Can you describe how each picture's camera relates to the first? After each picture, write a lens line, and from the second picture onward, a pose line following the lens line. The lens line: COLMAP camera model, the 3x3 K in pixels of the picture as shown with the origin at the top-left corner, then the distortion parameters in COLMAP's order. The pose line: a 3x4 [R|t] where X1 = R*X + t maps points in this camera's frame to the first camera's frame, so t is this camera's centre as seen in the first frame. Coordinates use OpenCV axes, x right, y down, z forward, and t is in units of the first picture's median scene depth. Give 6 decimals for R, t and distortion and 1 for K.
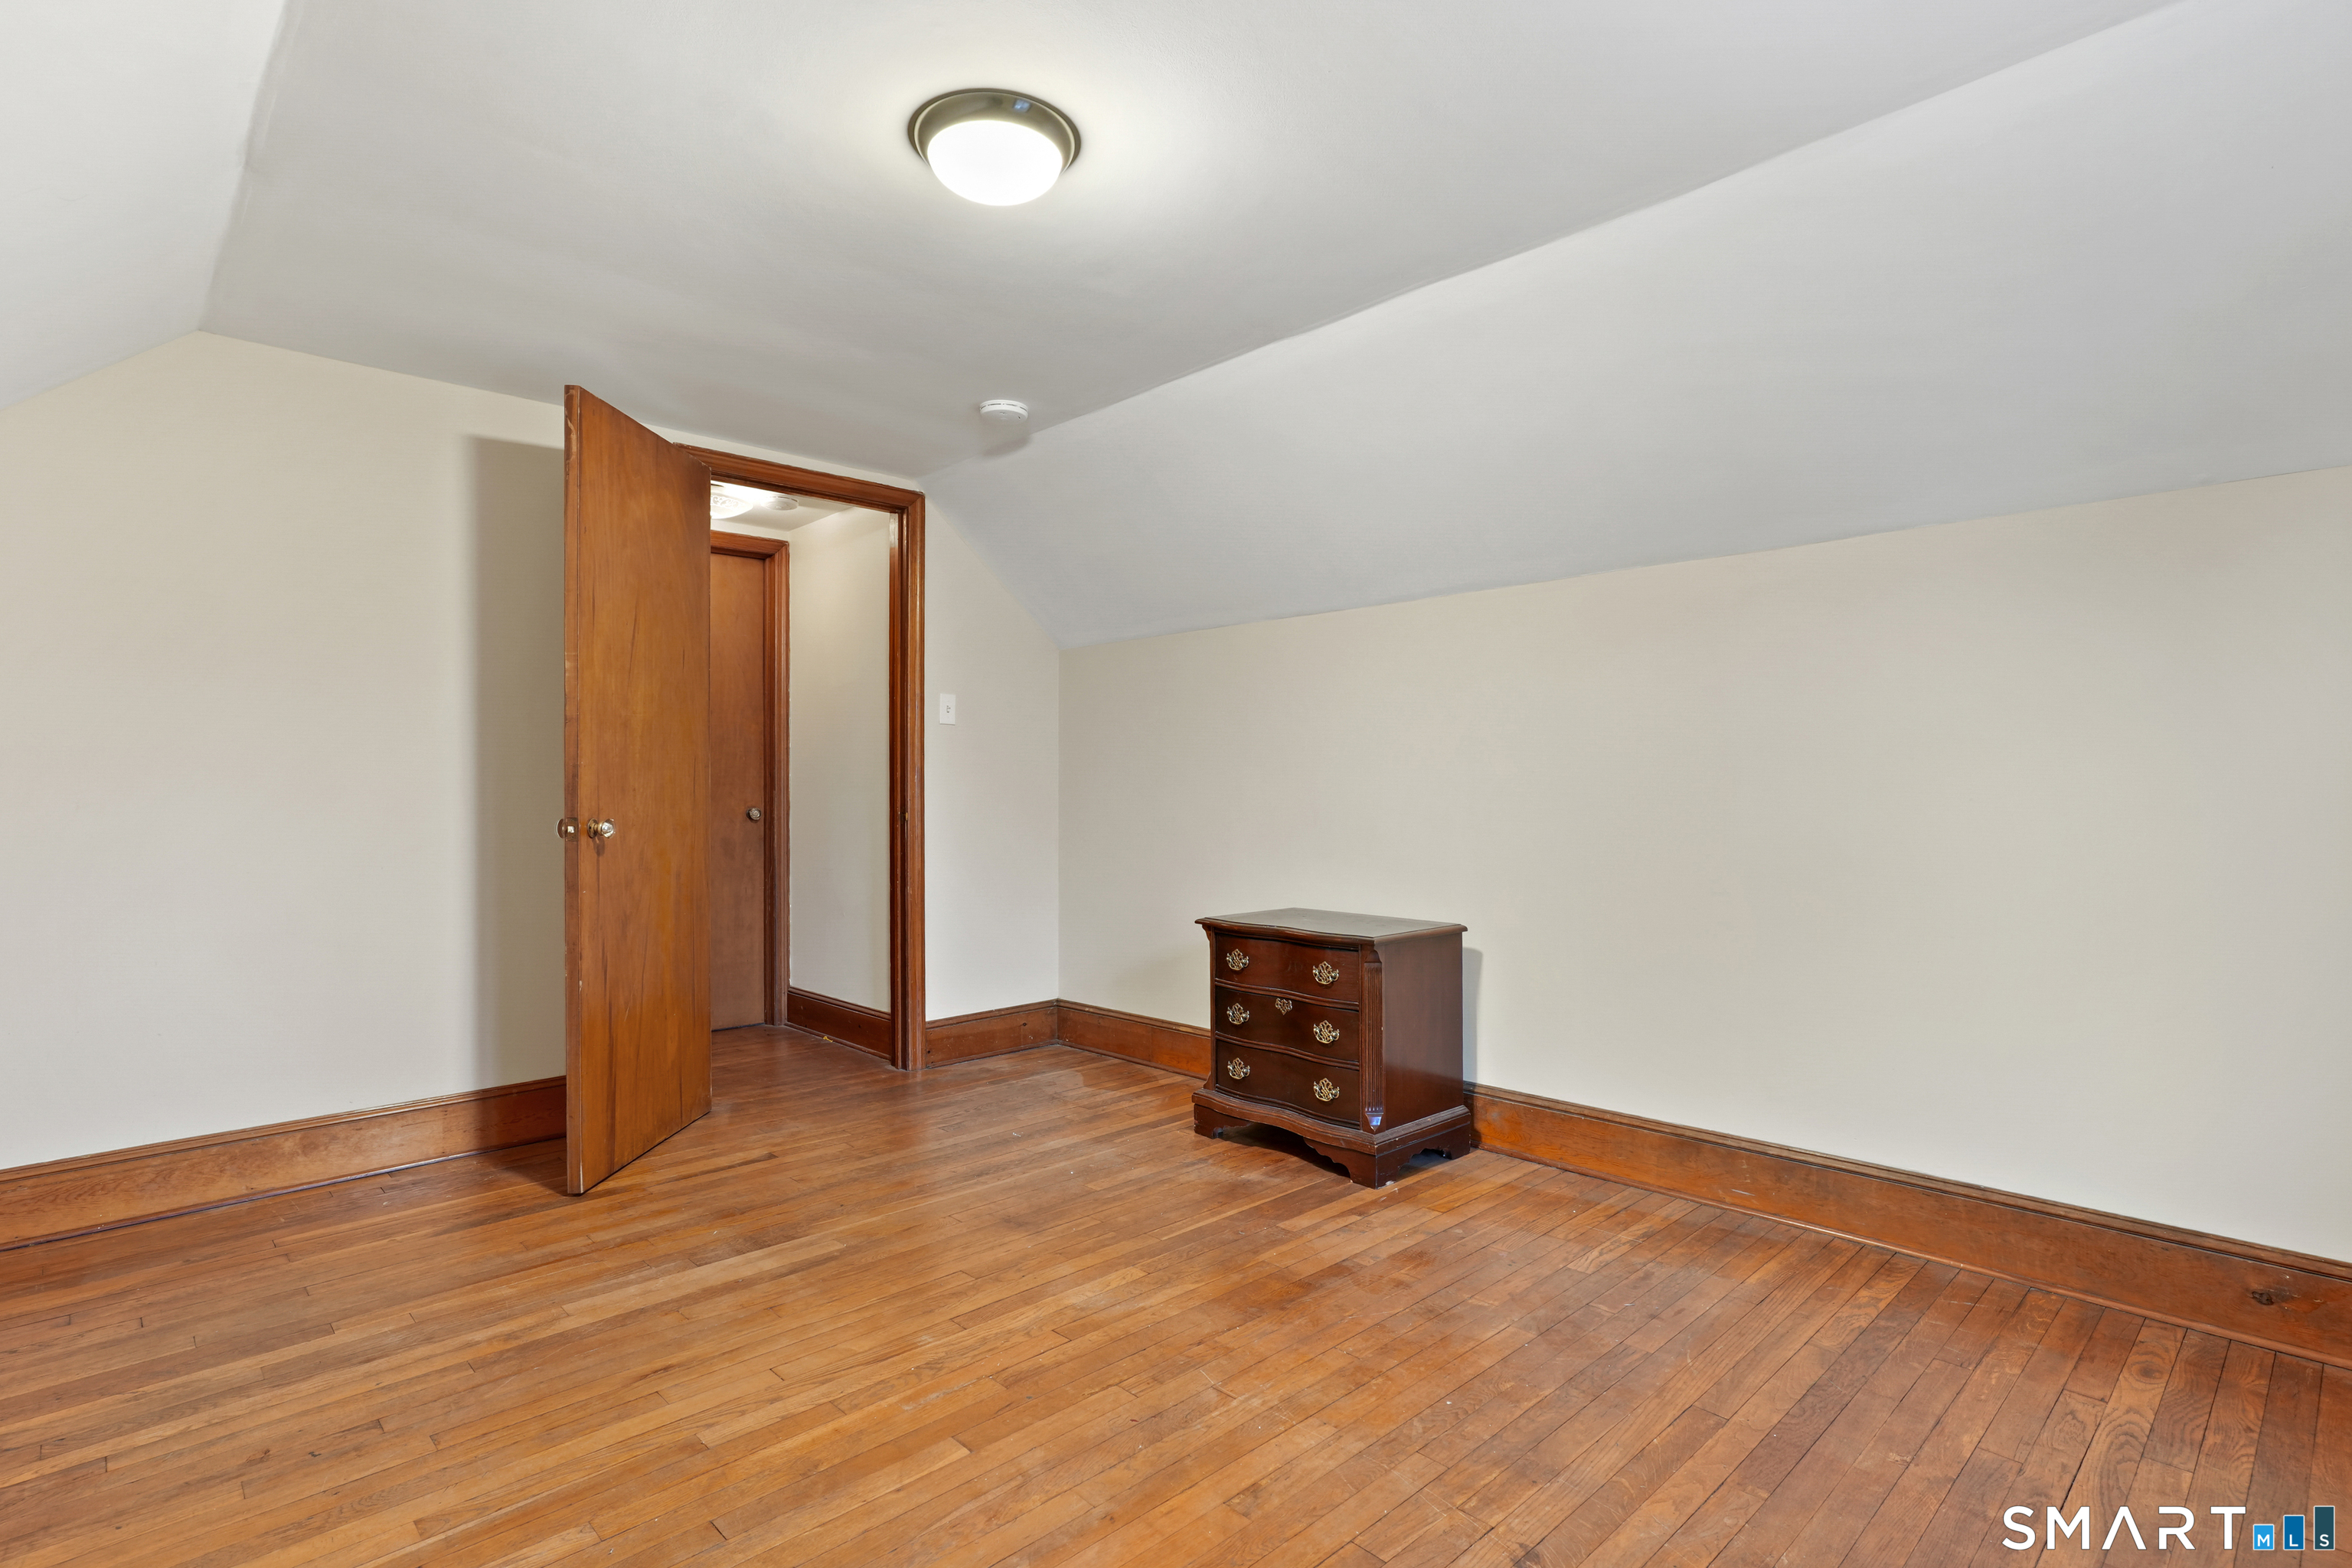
lens RADIAL K [[1146.1, 0, 1173.6], [0, 1146.1, 784.4], [0, 0, 1]] dist [-0.040064, 0.007458]
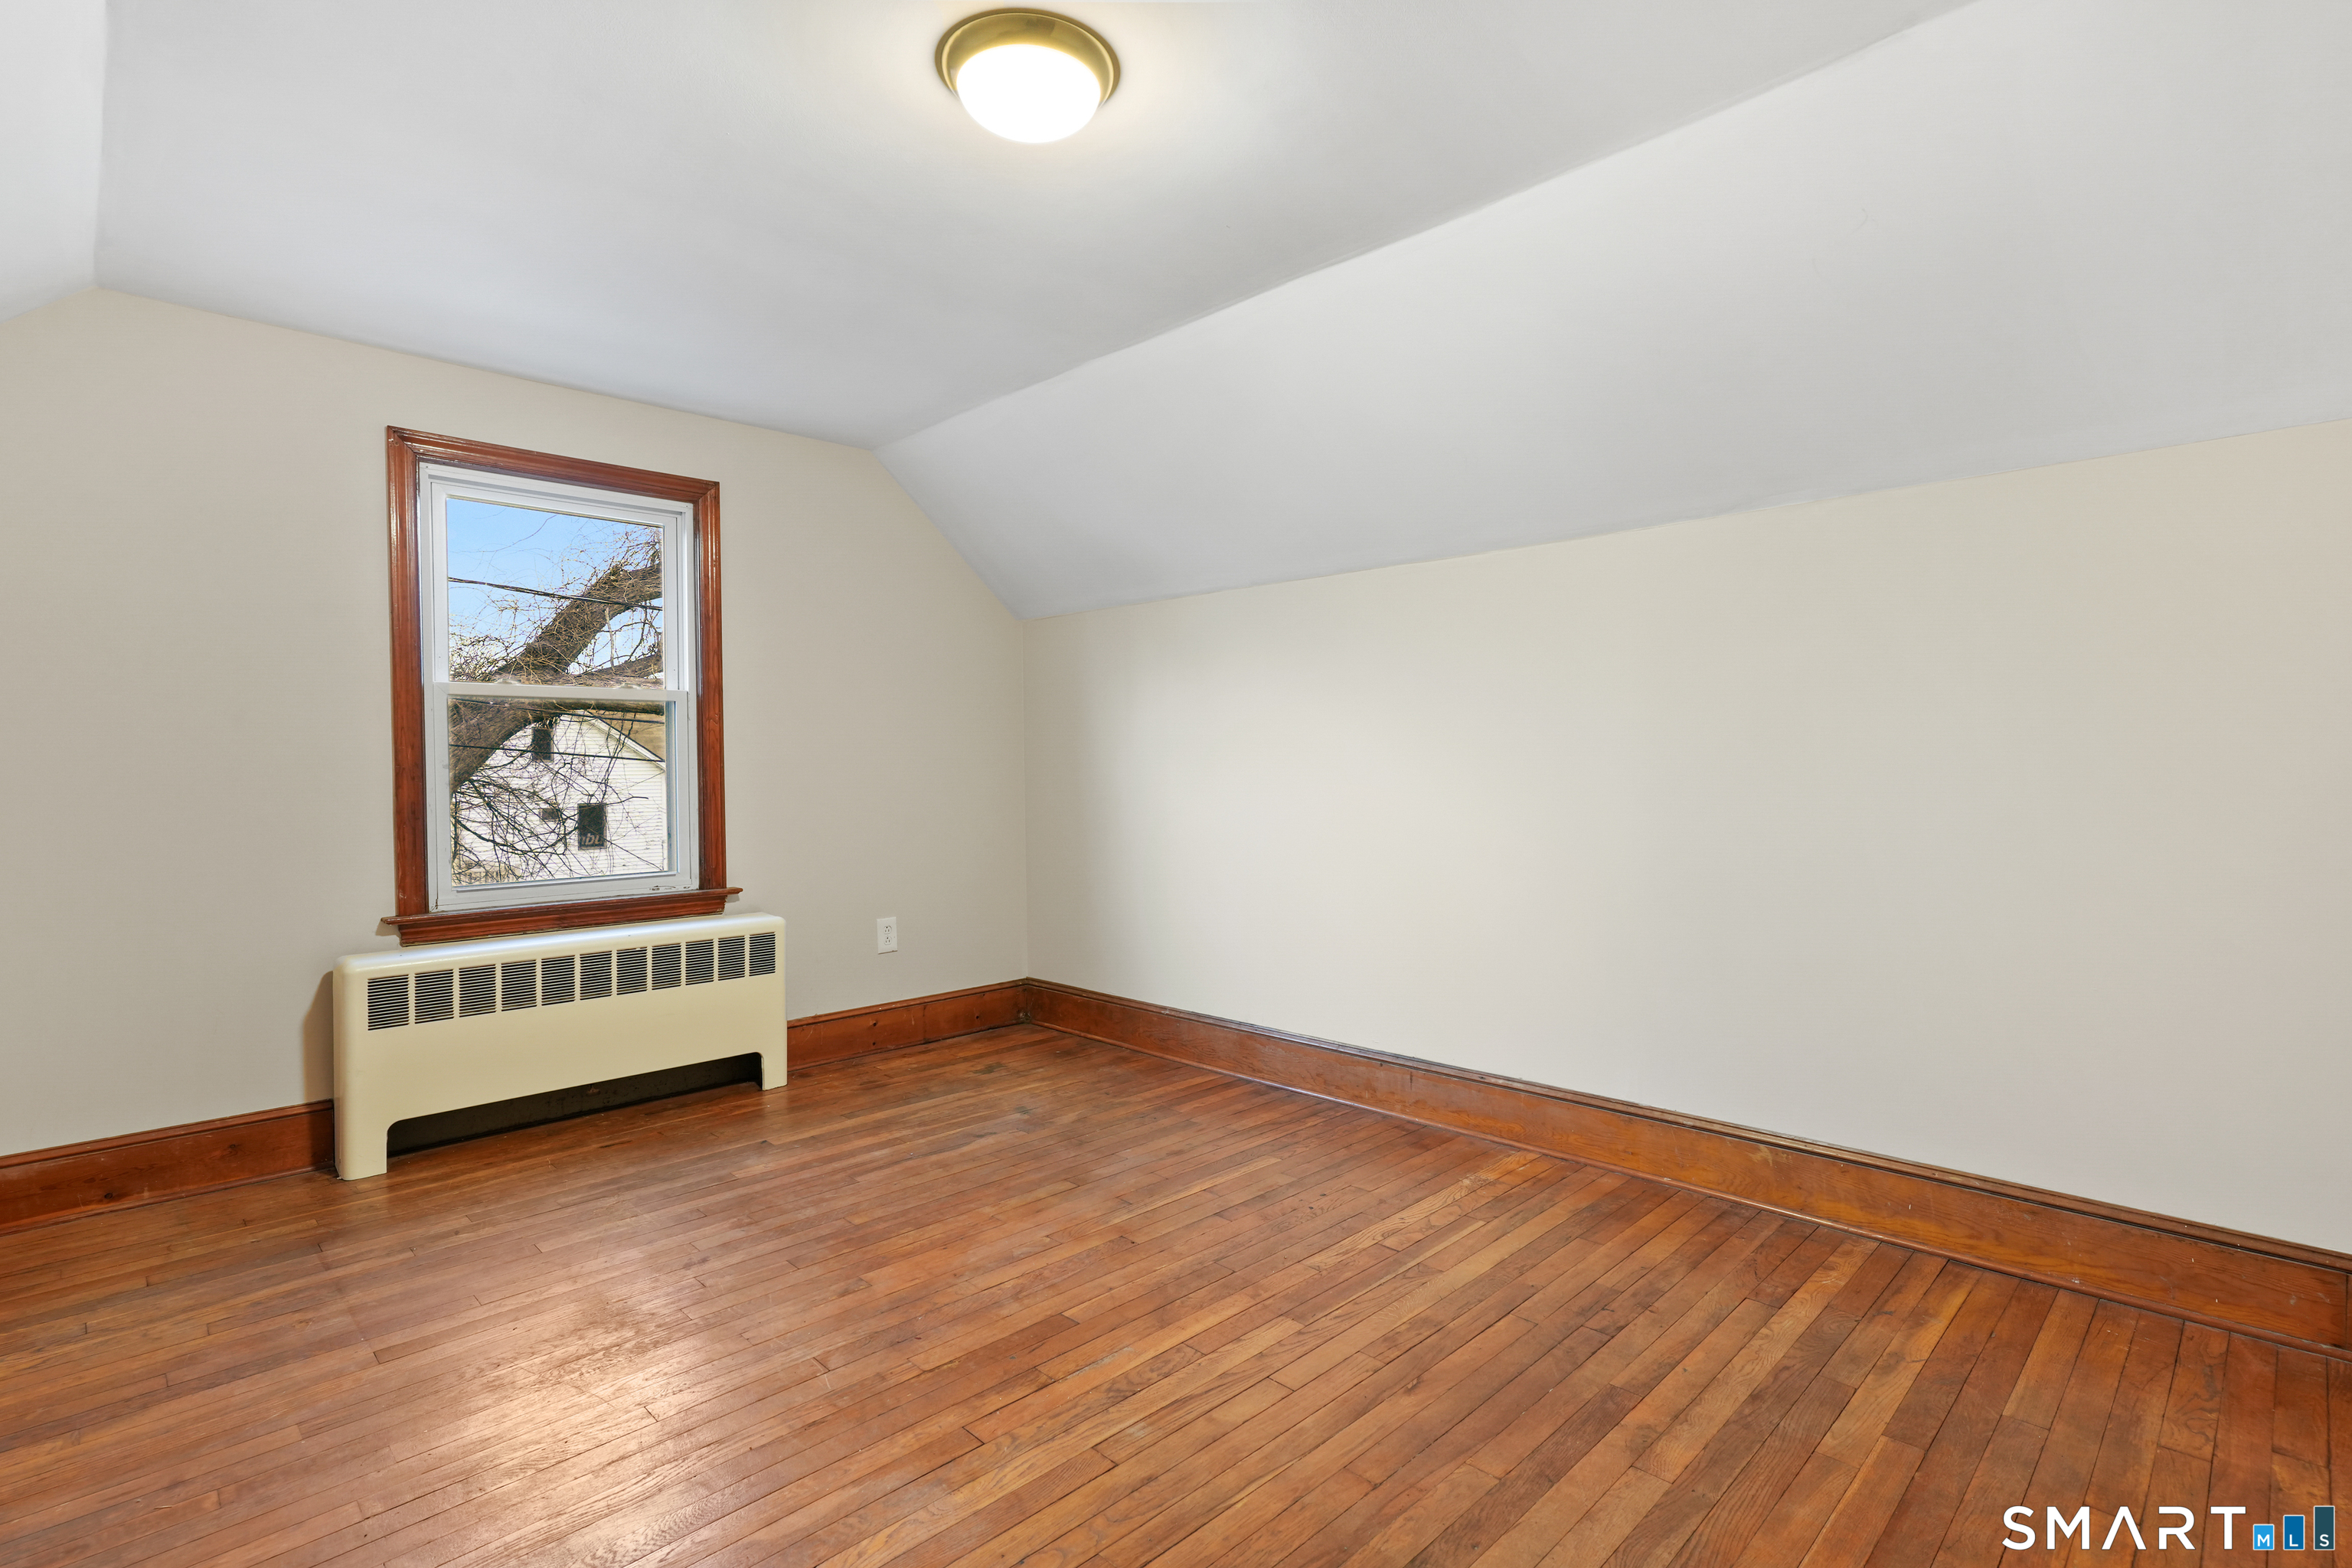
lens RADIAL K [[1146.1, 0, 1177.9], [0, 1146.1, 787.6], [0, 0, 1]] dist [-0.040064, 0.007458]
pose [[-0.999874, 0.007087, -0.014191, -0.251497], [0.006902, 0.999891, 0.013044, 0.010798], [0.014282, 0.012944, -0.999814, 1.914000]]
